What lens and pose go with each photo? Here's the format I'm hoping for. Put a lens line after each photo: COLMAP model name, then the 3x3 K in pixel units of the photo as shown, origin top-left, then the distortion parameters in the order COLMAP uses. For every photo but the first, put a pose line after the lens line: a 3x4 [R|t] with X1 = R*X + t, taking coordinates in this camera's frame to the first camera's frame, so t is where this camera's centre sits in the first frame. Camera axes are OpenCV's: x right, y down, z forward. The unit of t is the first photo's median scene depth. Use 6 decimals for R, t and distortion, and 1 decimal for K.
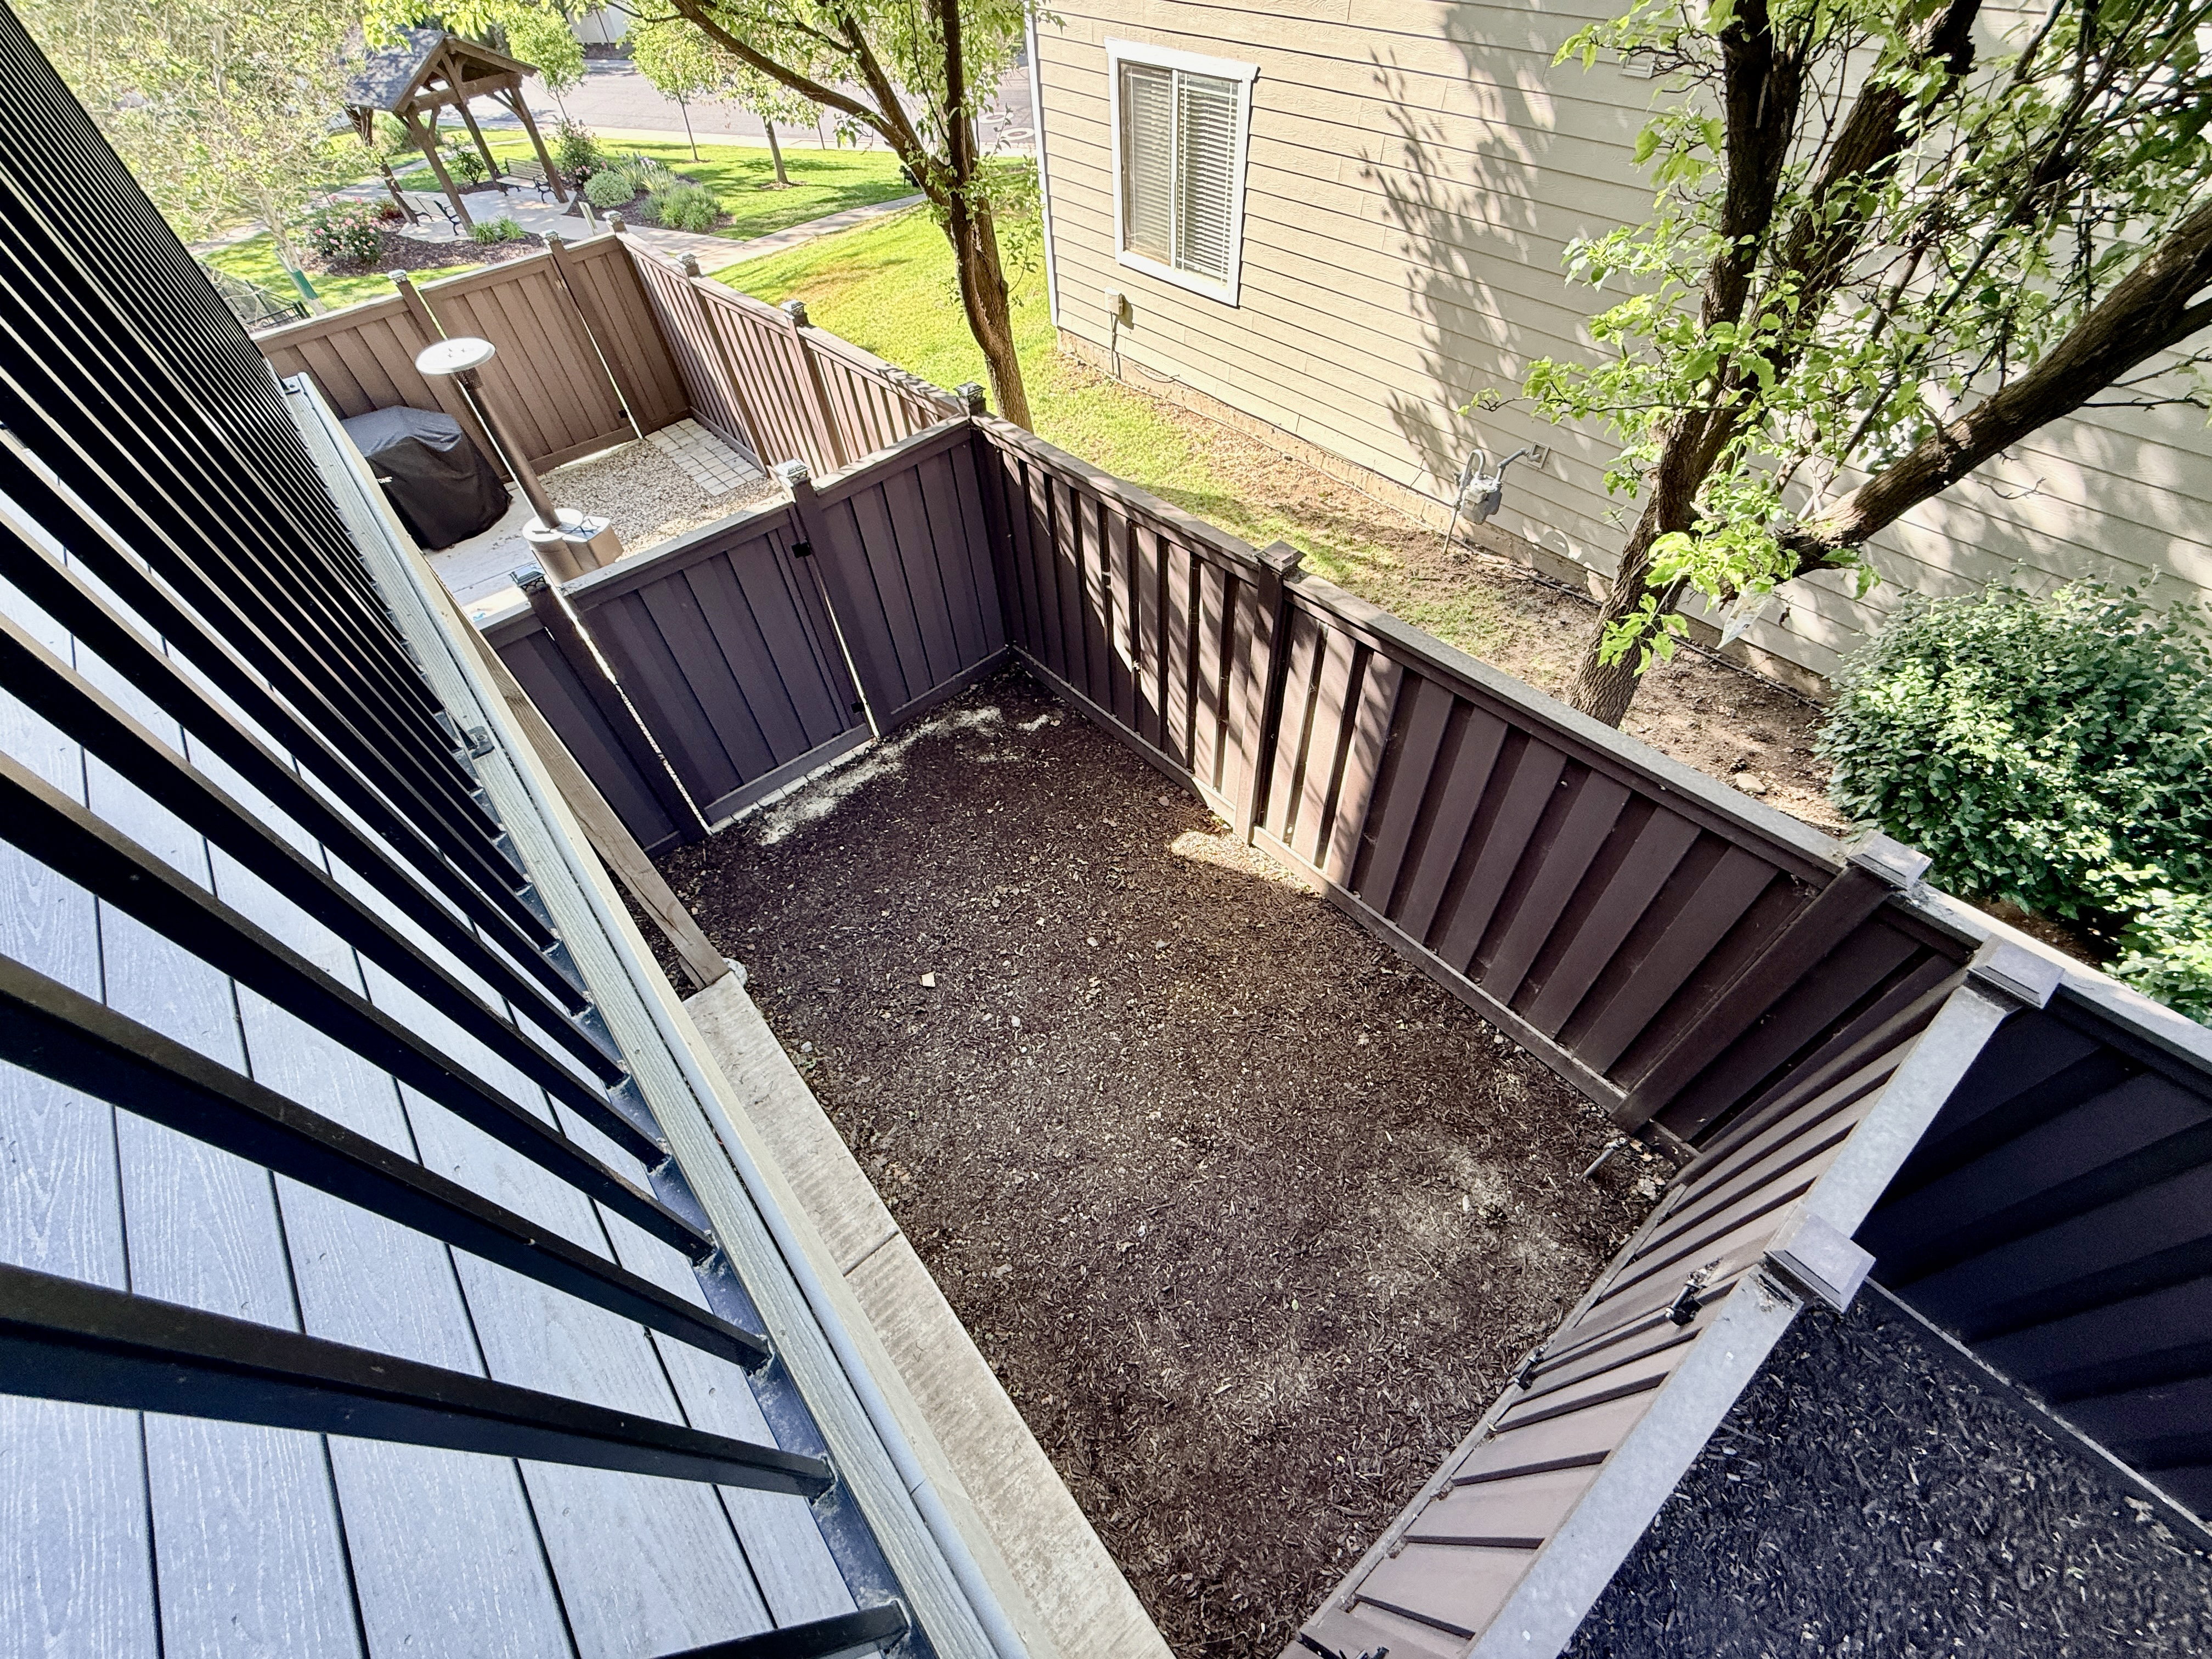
lens RADIAL K [[879.8, 0, 1105.8], [0, 879.8, 831.0], [0, 0, 1]] dist [-0.002623, 0.000195]
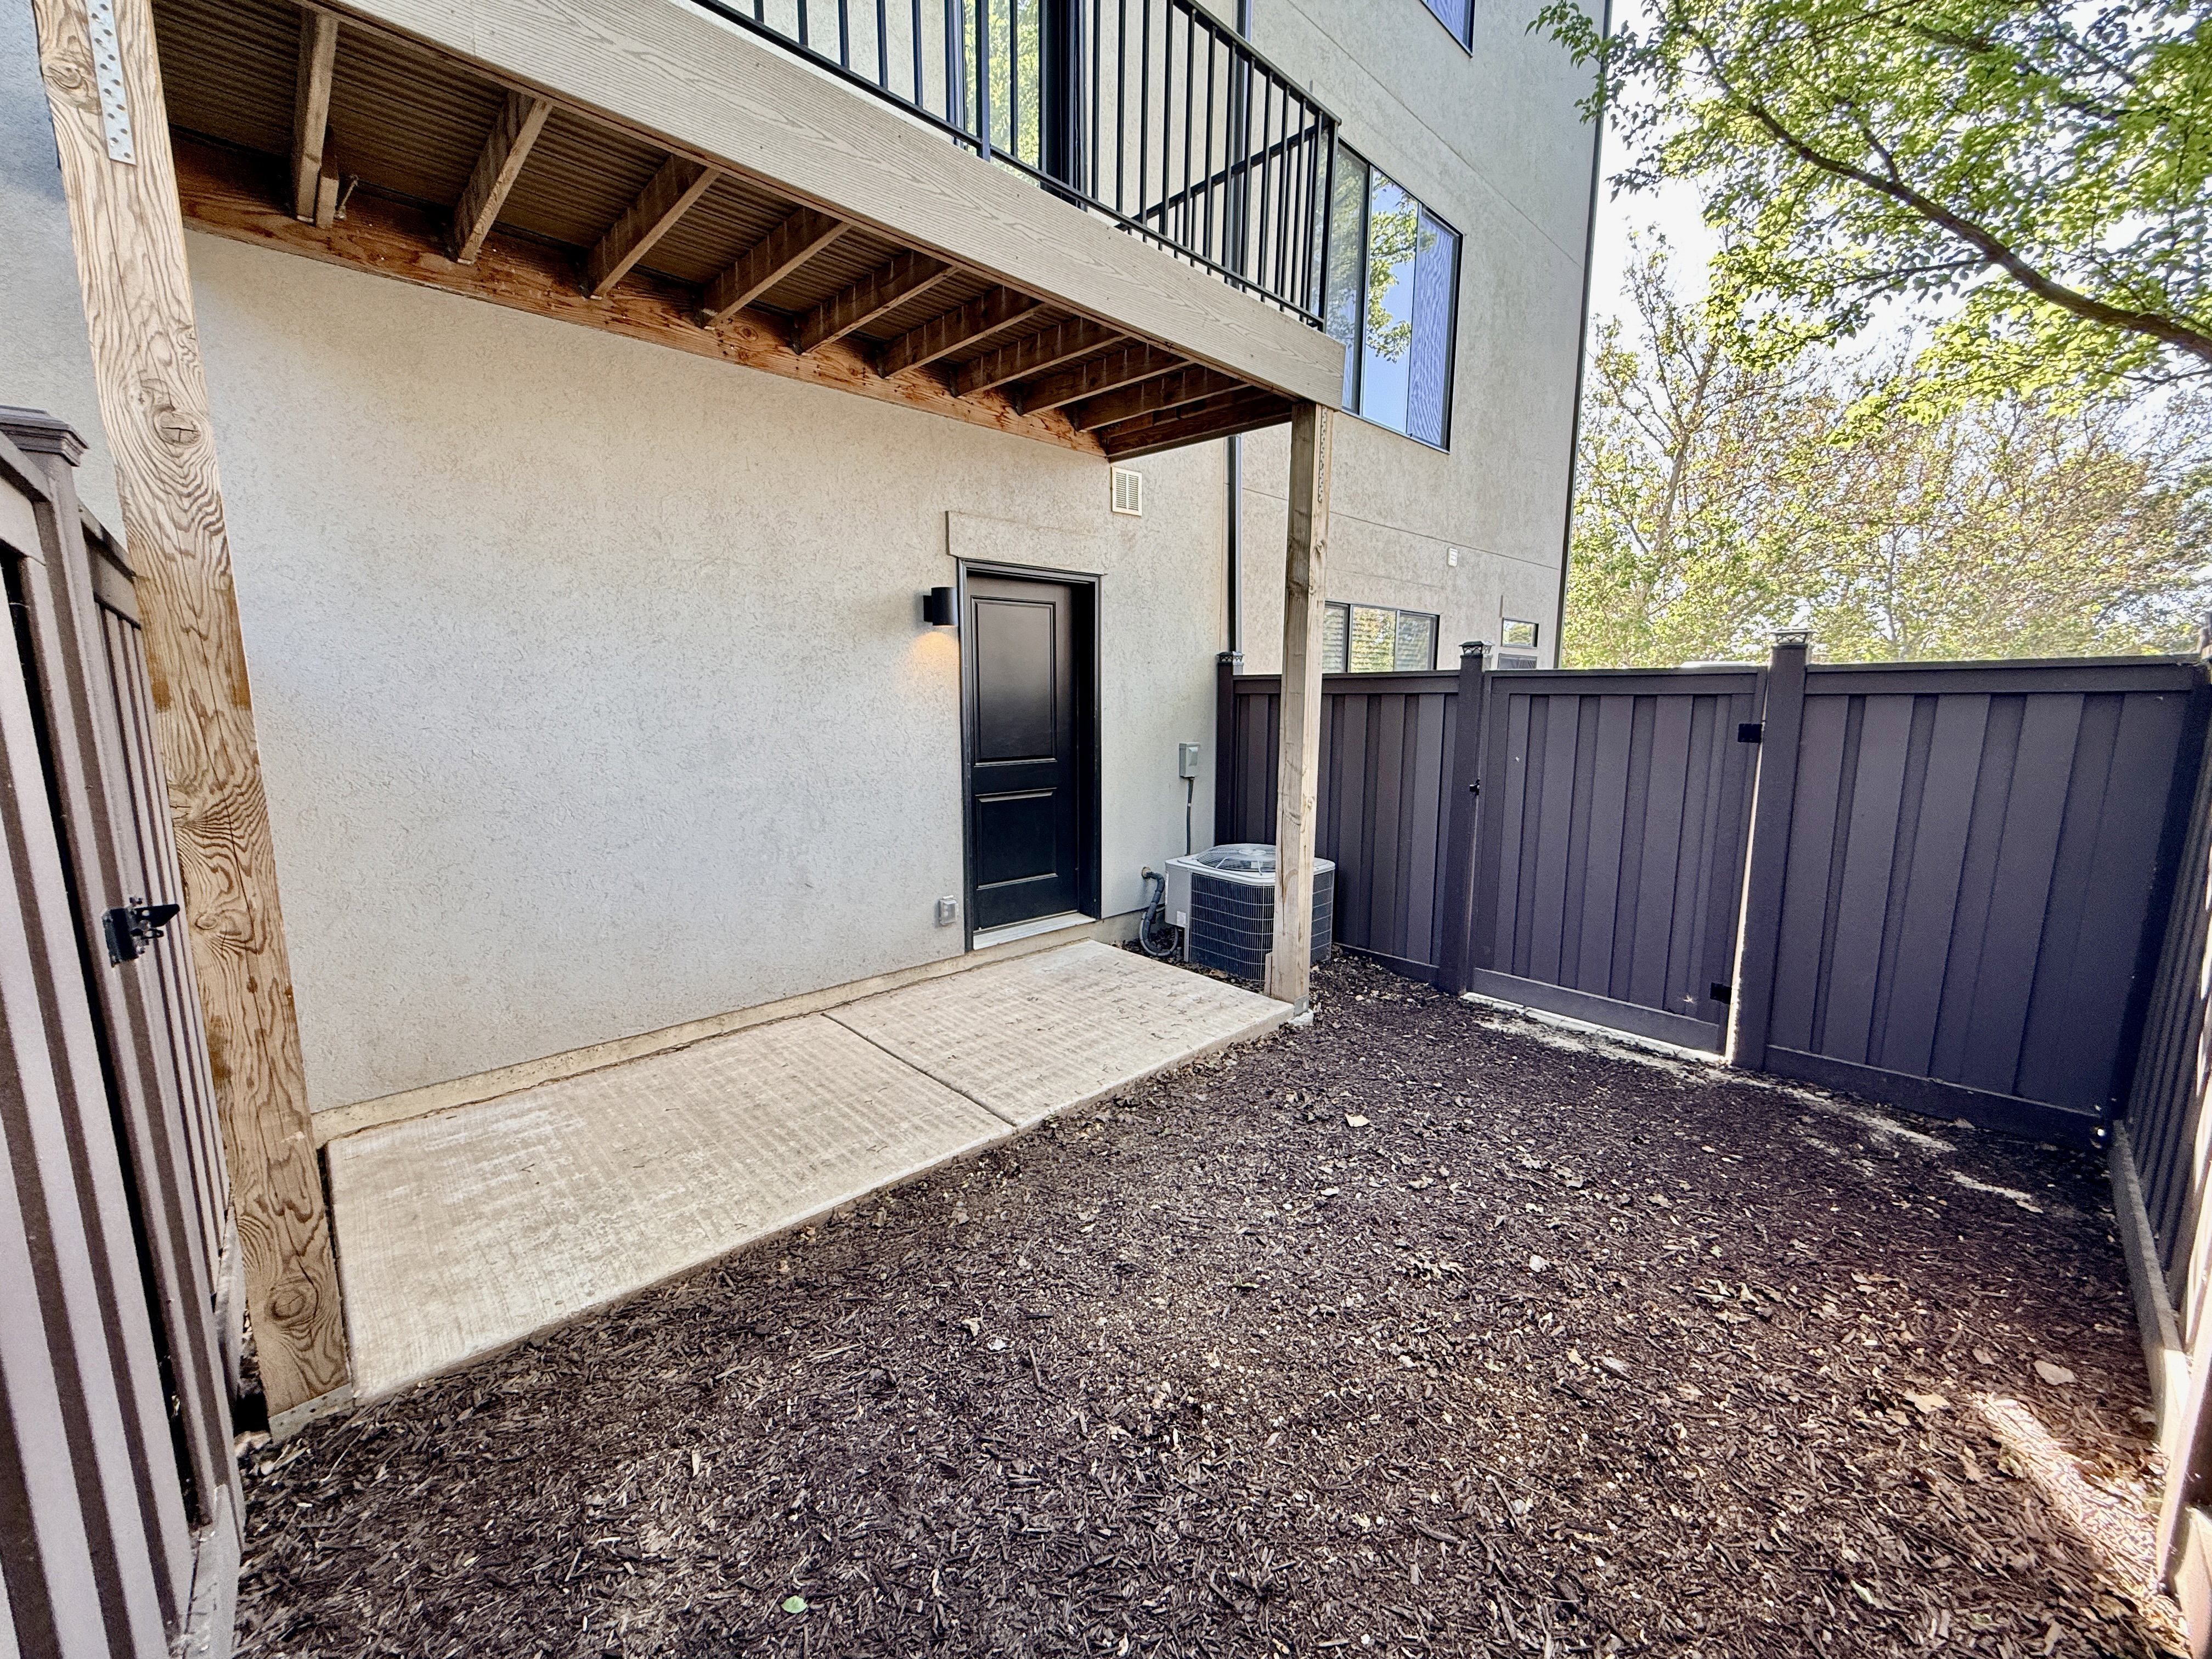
lens RADIAL K [[879.8, 0, 1099.0], [0, 879.8, 833.9], [0, 0, 1]] dist [-0.002623, 0.000195]
pose [[0.051171, 0.204919, -0.977440, 0.345961], [-0.779254, 0.620320, 0.089253, 0.102246], [0.624616, 0.757107, 0.191426, 0.458273]]
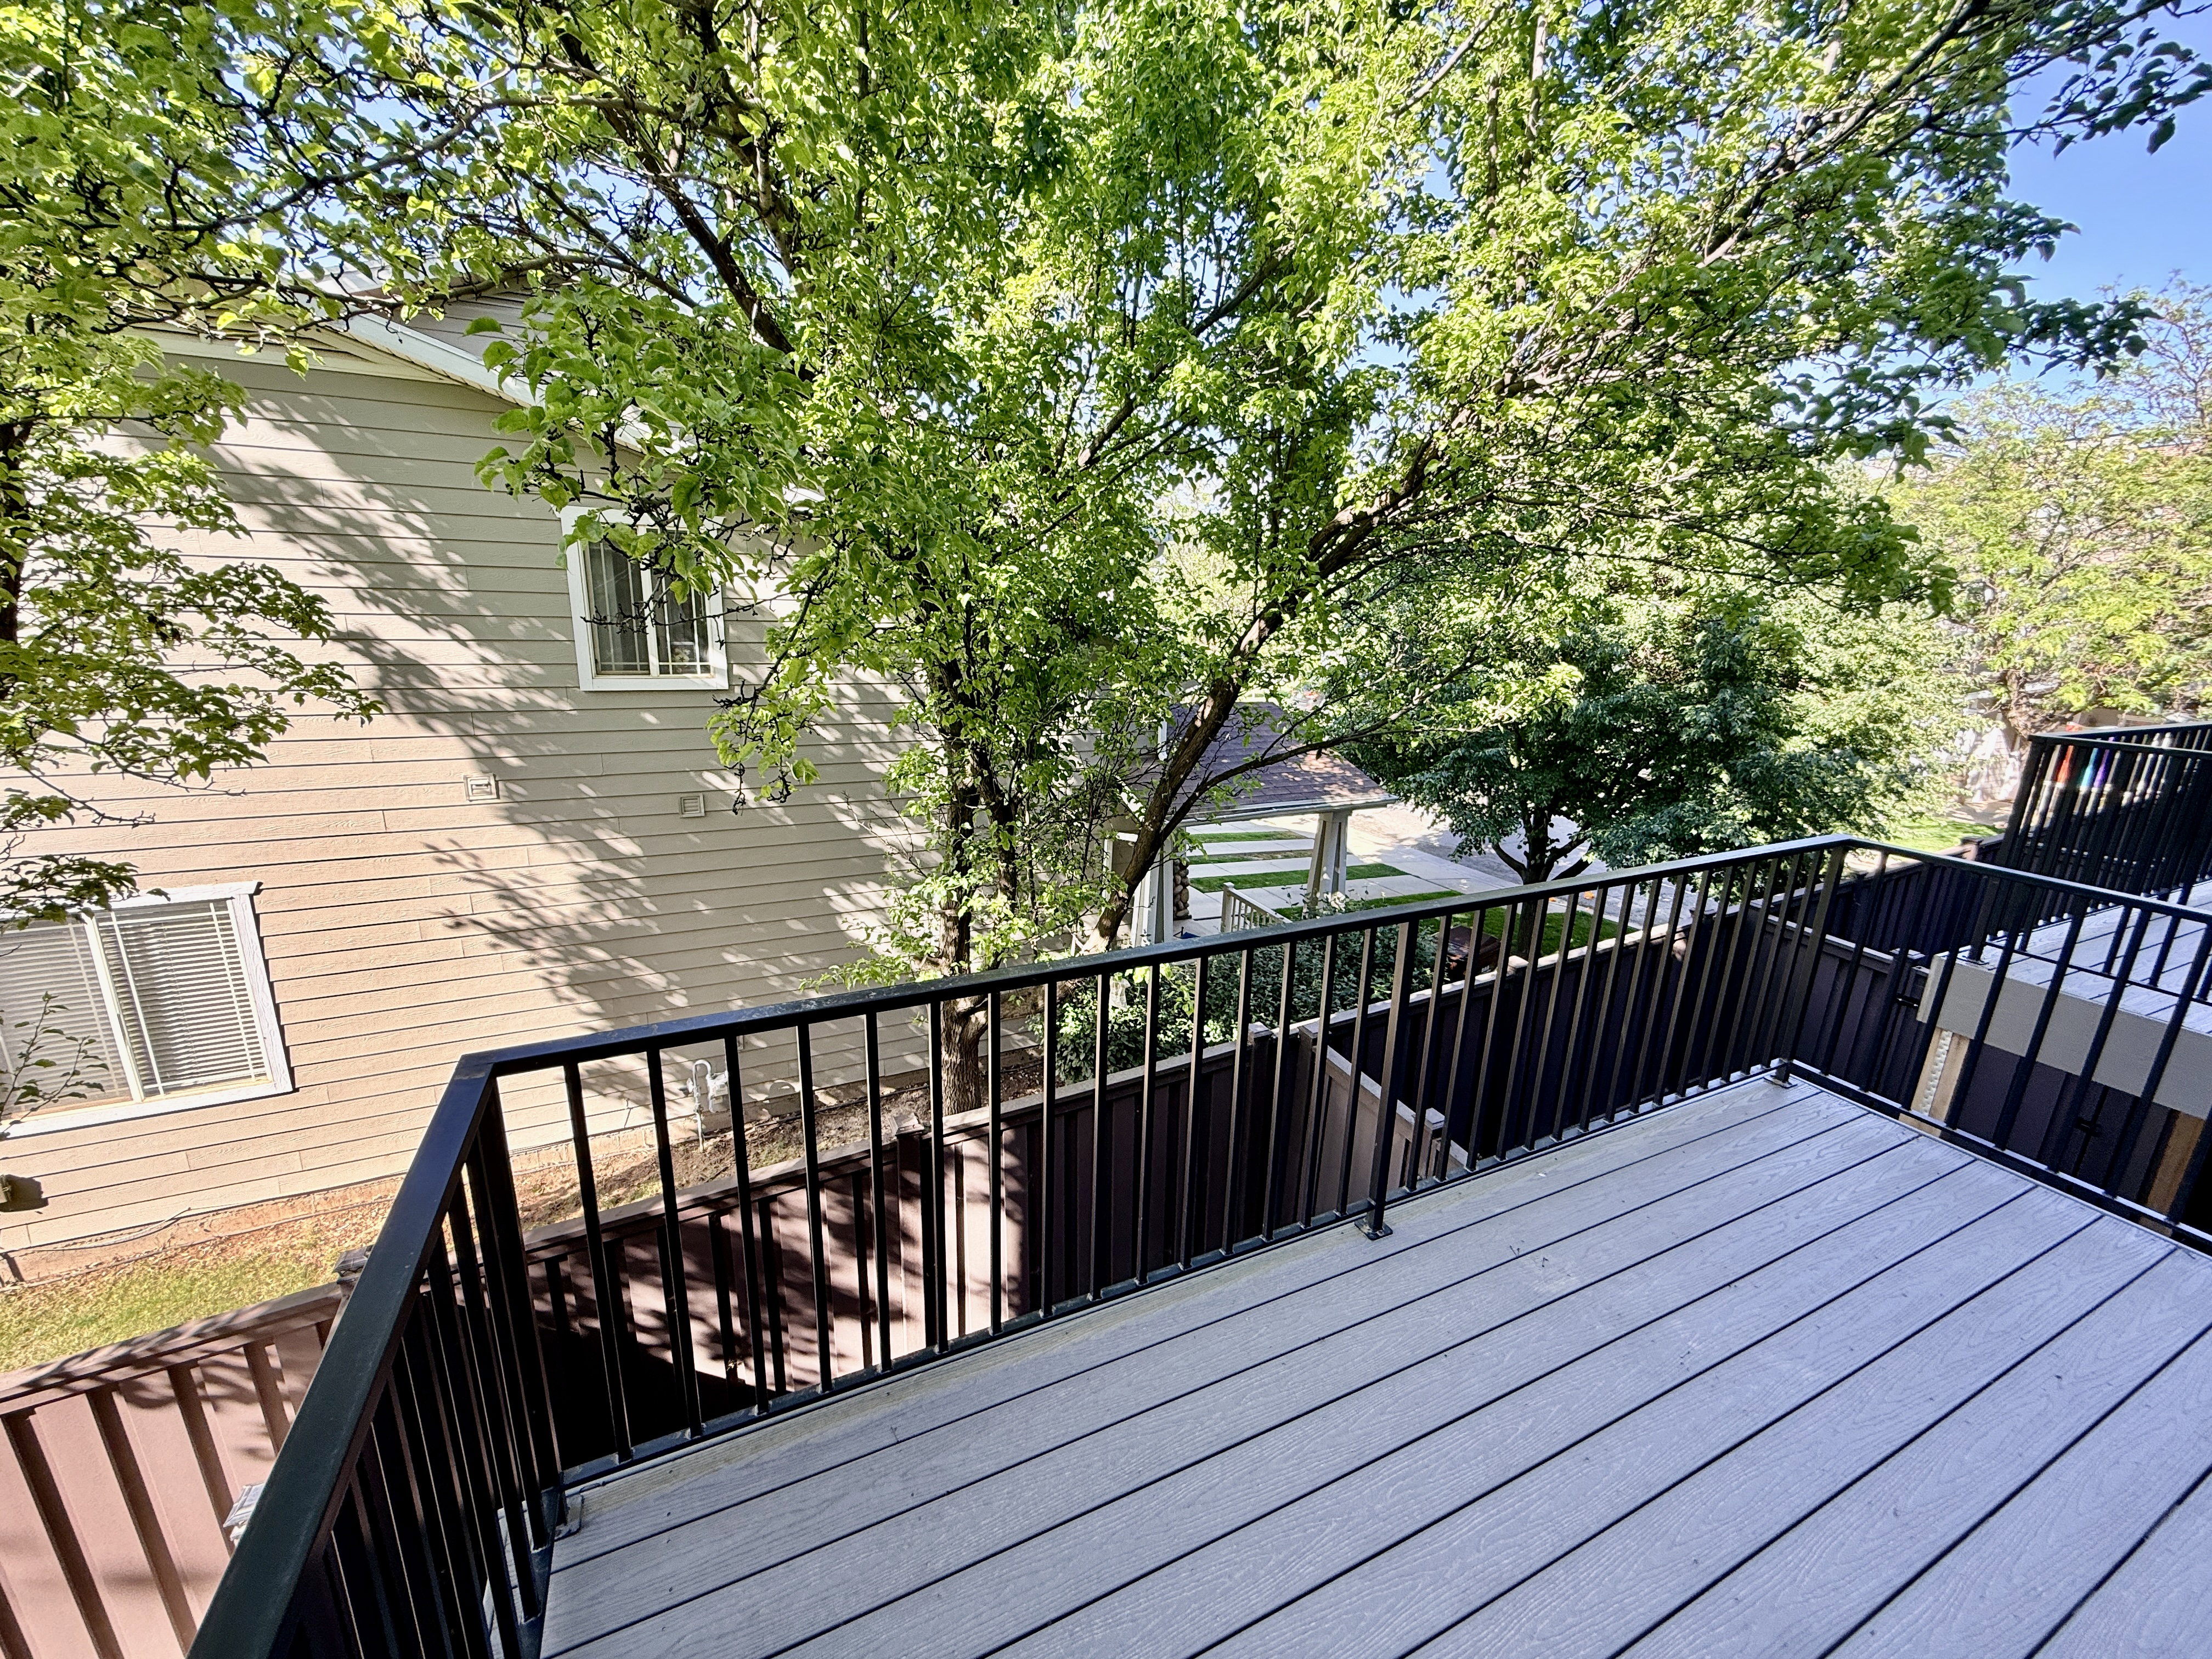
lens RADIAL K [[879.8, 0, 1095.2], [0, 879.8, 826.1], [0, 0, 1]] dist [-0.002623, 0.000195]
pose [[0.250185, -0.186590, 0.950048, -0.555793], [0.724786, 0.686695, -0.055997, -0.220296], [-0.641945, 0.702591, 0.307039, 0.085746]]
